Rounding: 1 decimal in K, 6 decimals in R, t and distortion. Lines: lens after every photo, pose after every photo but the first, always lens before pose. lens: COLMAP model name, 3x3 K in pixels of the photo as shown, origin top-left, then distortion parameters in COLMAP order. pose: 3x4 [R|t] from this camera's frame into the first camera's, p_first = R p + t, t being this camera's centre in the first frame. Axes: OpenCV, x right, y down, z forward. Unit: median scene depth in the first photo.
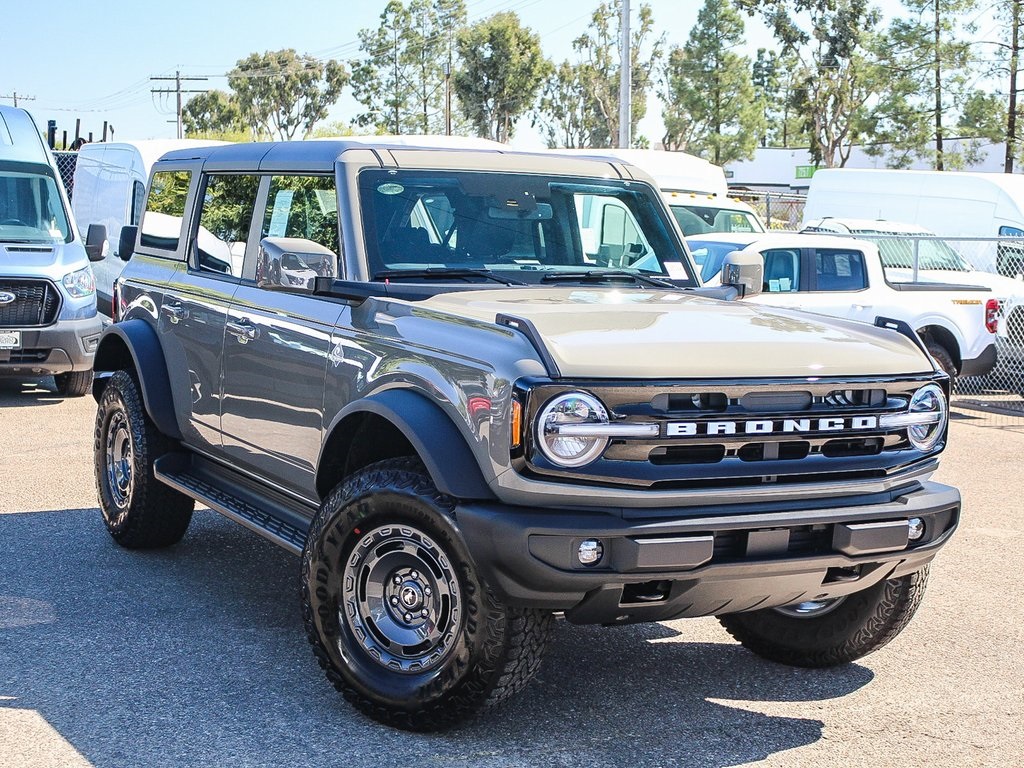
lens RADIAL K [[1754.8, 0, 507.0], [0, 1754.8, 380.2], [0, 0, 1]] dist [-0.080748, 0.000000]
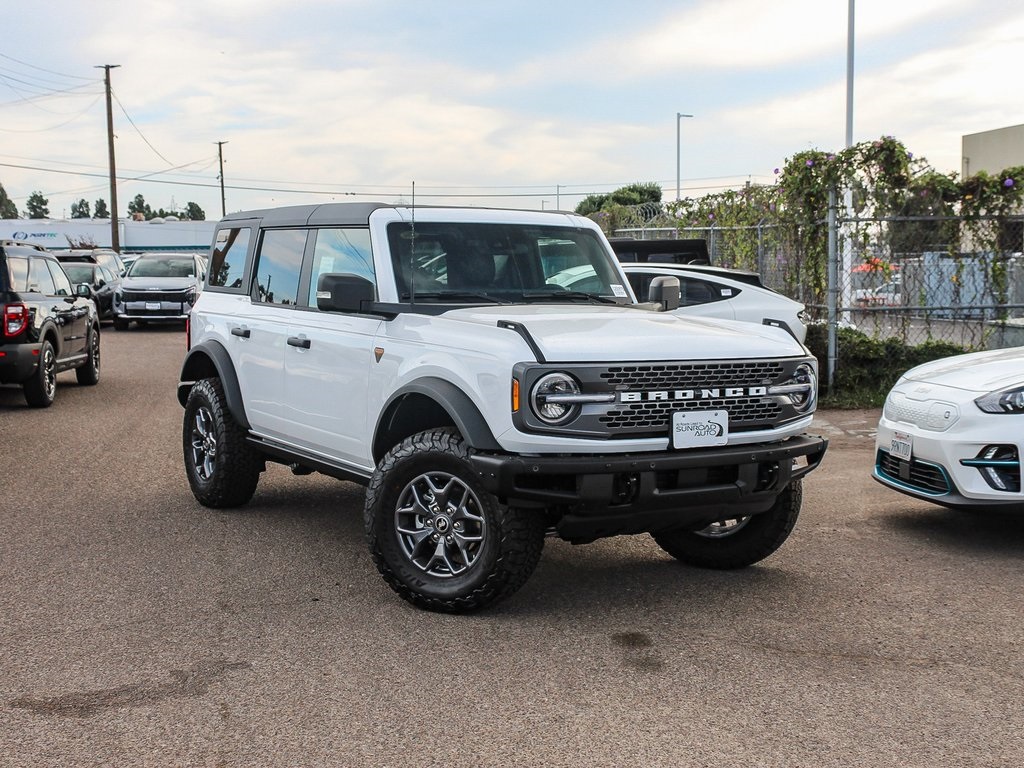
lens RADIAL K [[1460.8, 0, 519.2], [0, 1460.8, 384.2], [0, 0, 1]] dist [-0.159255, 0.000000]
pose [[0.998887, -0.027680, 0.038200, -0.035320], [0.028124, 0.999543, -0.011126, 0.027662], [-0.037874, 0.012188, 0.999208, -0.180118]]
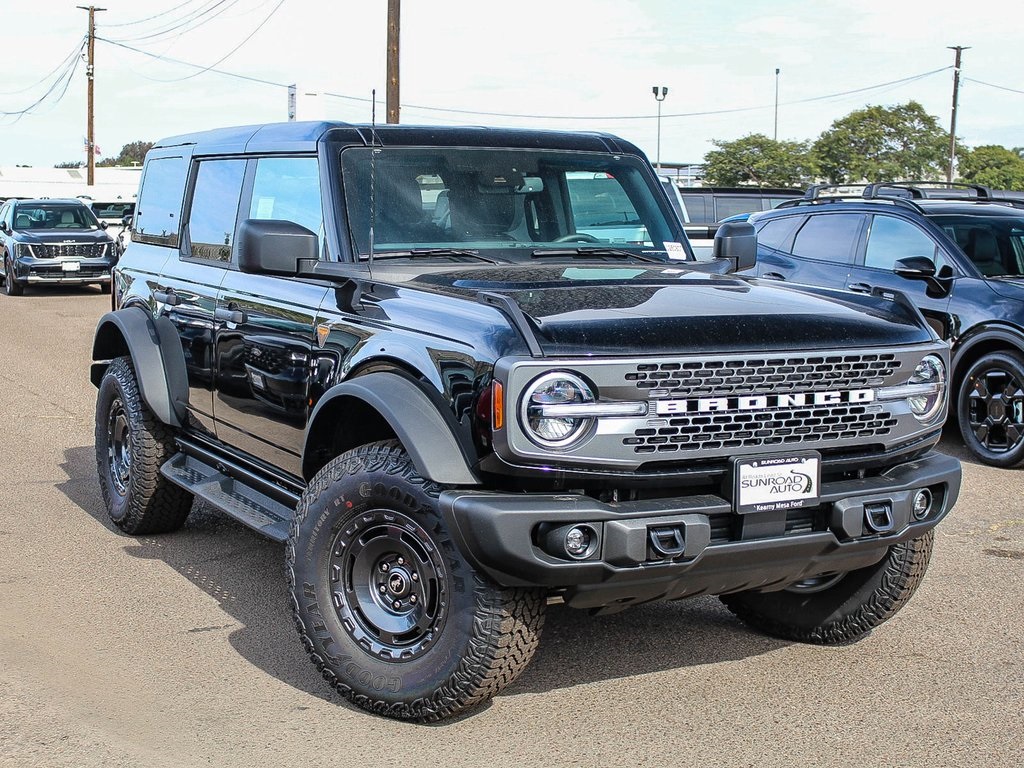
lens RADIAL K [[1575.1, 0, 515.9], [0, 1575.1, 414.4], [0, 0, 1]] dist [-0.053028, 0.000000]
pose [[0.999726, -0.021808, -0.008494, 0.021454], [0.022109, 0.999064, 0.037189, -0.001897], [0.007675, -0.037367, 0.999272, 0.136508]]
